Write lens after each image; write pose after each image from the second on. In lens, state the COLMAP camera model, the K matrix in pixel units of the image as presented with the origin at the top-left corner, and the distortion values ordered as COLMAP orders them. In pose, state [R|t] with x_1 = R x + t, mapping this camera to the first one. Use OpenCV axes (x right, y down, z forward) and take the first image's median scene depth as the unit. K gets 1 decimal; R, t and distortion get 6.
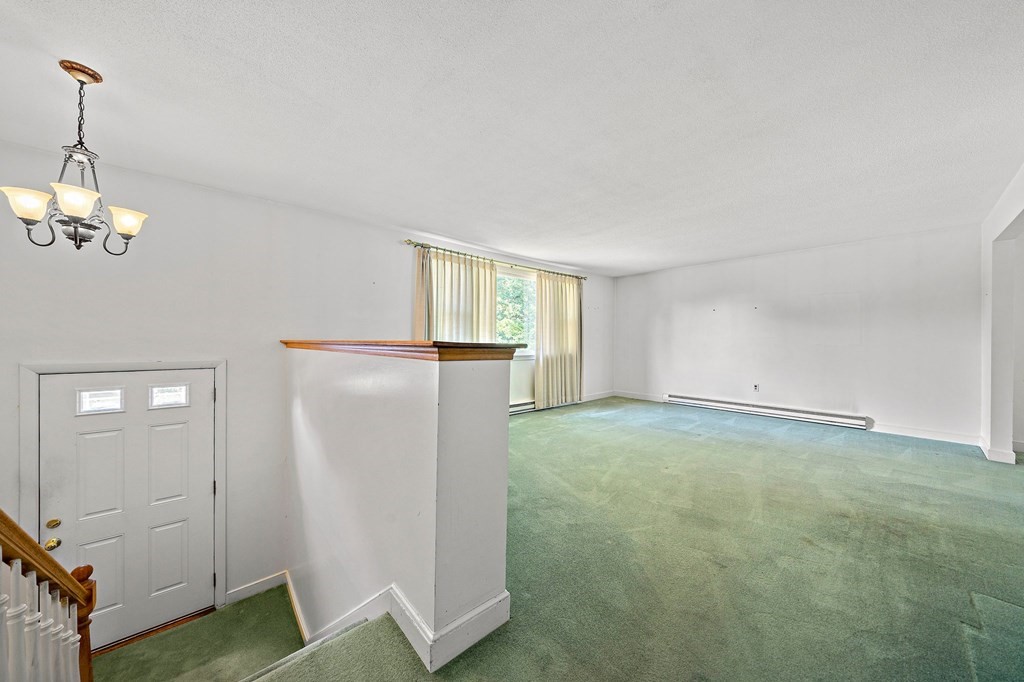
lens RADIAL K [[350.3, 0, 512.8], [0, 350.3, 340.8], [0, 0, 1]] dist [-0.007768, -0.000263]
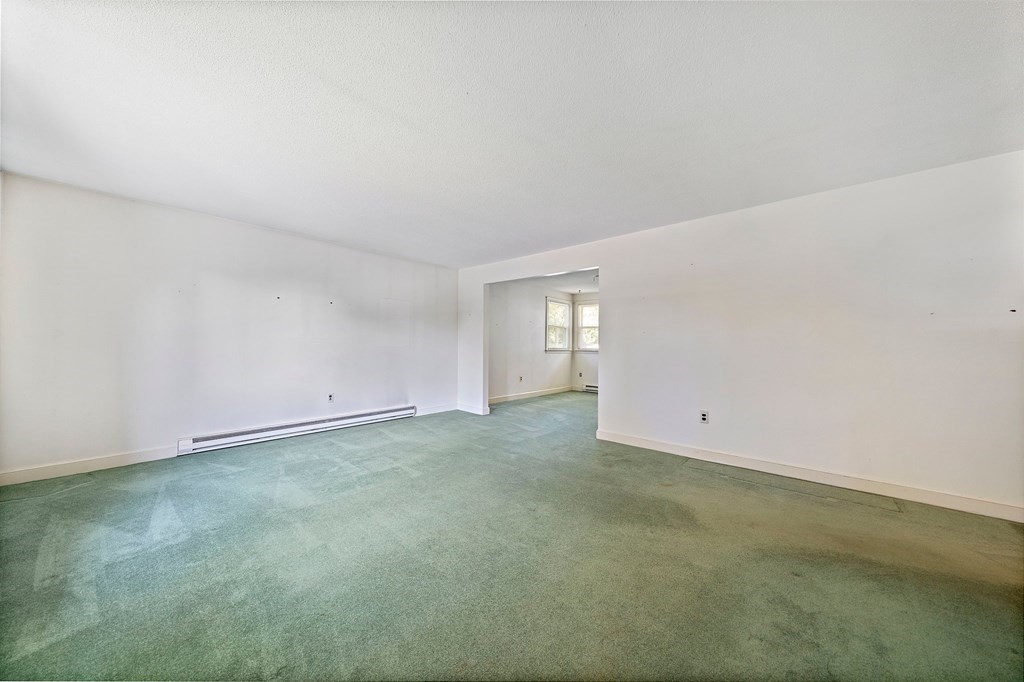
lens RADIAL K [[350.3, 0, 507.2], [0, 350.3, 343.9], [0, 0, 1]] dist [-0.007768, -0.000263]
pose [[-0.130265, -0.002500, 0.991476, -0.197221], [-0.009336, 0.999956, 0.001295, 0.000772], [-0.991435, -0.009087, -0.130283, 0.741885]]
